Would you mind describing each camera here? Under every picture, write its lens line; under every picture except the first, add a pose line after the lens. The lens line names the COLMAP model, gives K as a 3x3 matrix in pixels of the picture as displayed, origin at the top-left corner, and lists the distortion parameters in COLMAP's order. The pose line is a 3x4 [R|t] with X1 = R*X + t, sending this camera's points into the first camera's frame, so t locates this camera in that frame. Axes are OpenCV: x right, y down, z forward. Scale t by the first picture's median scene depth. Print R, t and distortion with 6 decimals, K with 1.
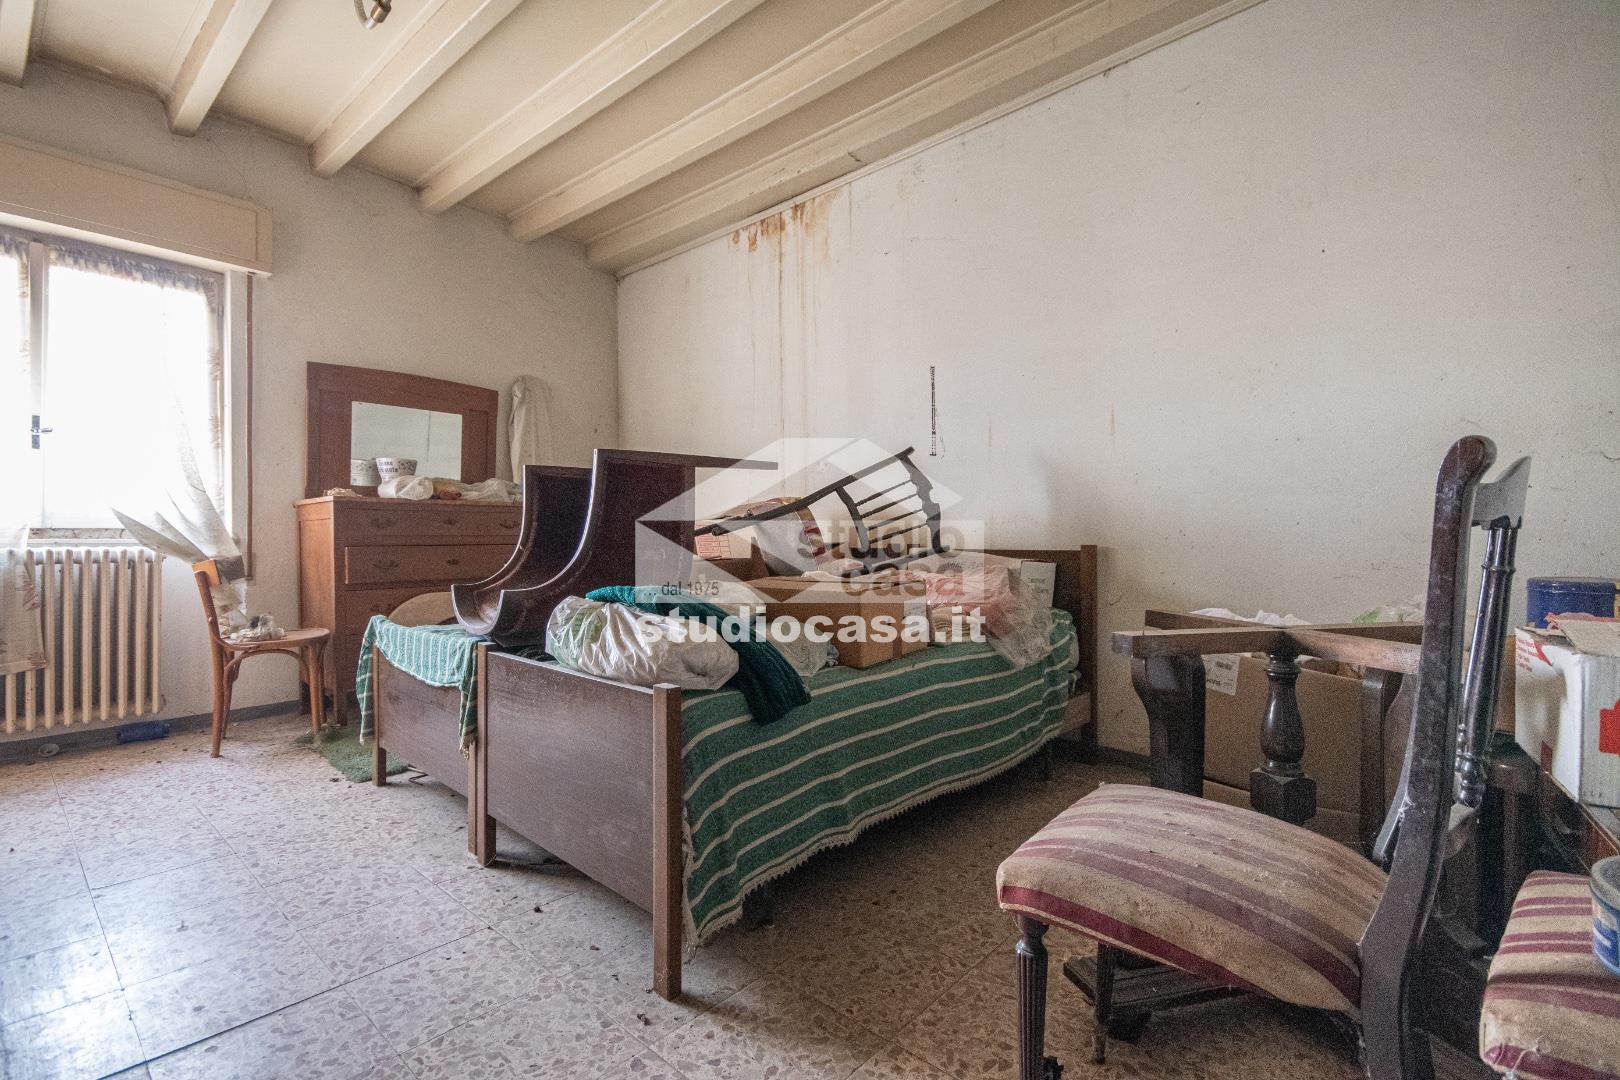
lens RADIAL K [[777.1, 0, 810.0], [0, 777.1, 540.0], [0, 0, 1]] dist [-0.000294, -0.001593]
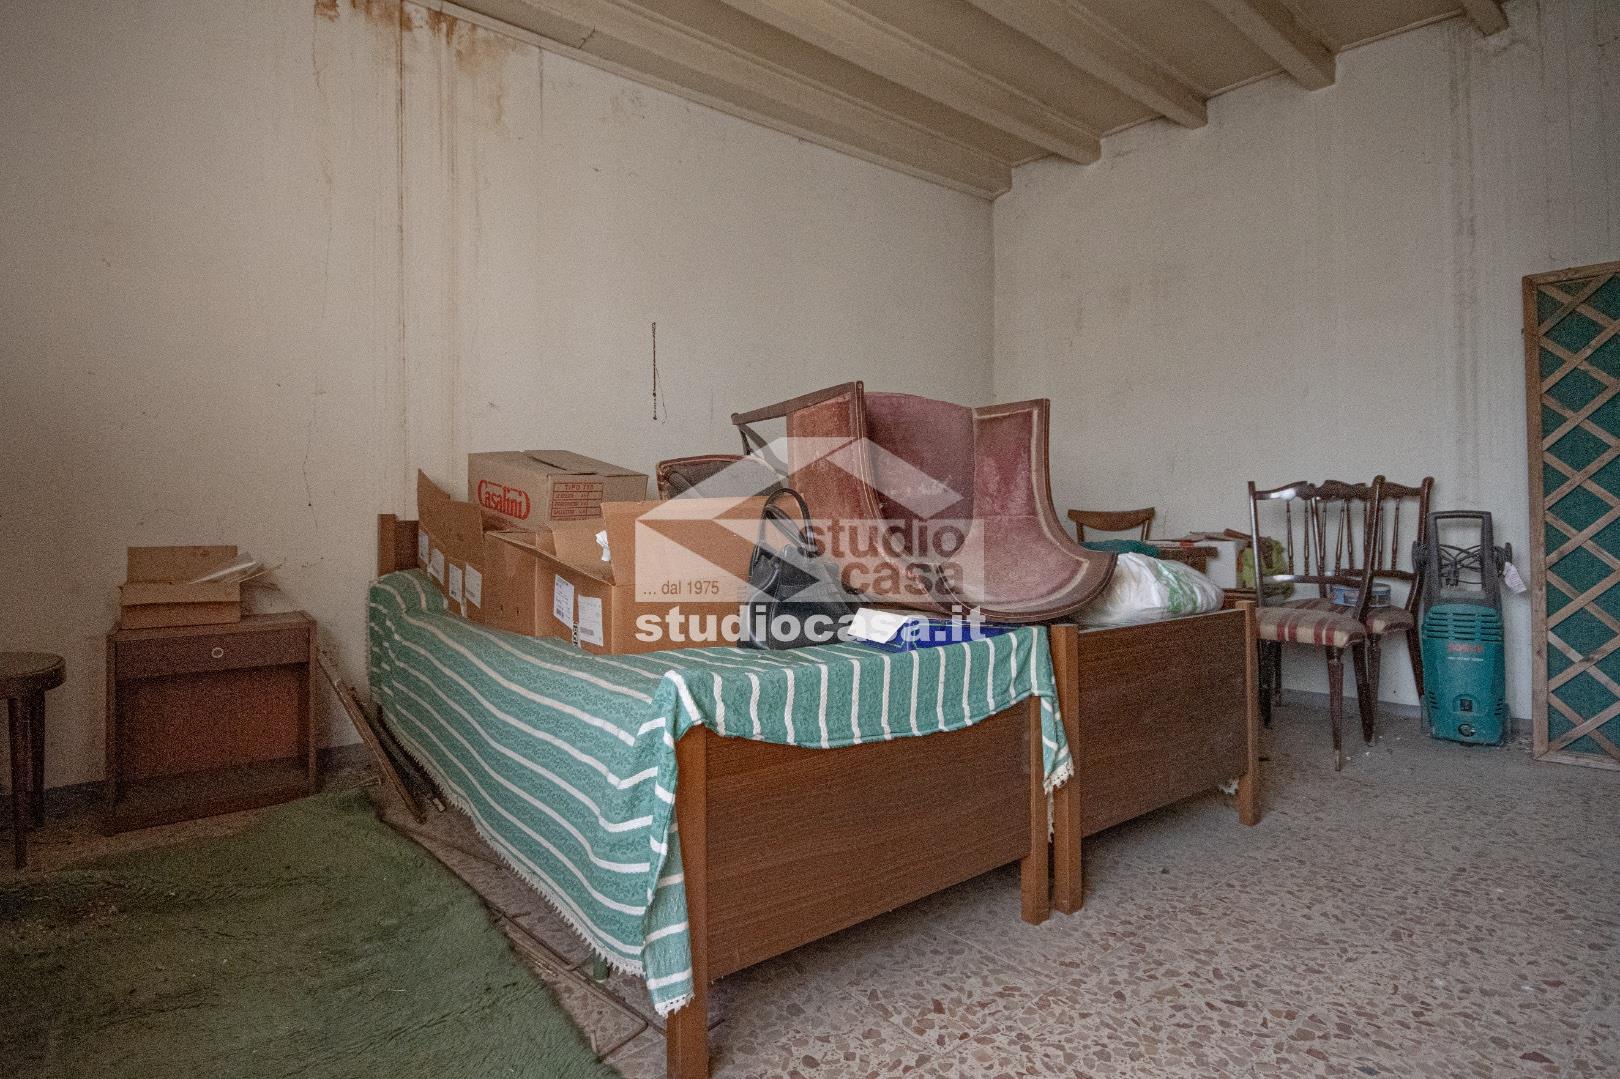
lens RADIAL K [[798.0, 0, 806.9], [0, 798.0, 507.4], [0, 0, 1]] dist [0.000542, -0.000028]
pose [[0.146996, 0.017529, 0.988982, -1.109922], [0.004537, 0.999821, -0.018395, 0.022018], [-0.989127, 0.007191, 0.146890, 1.007025]]
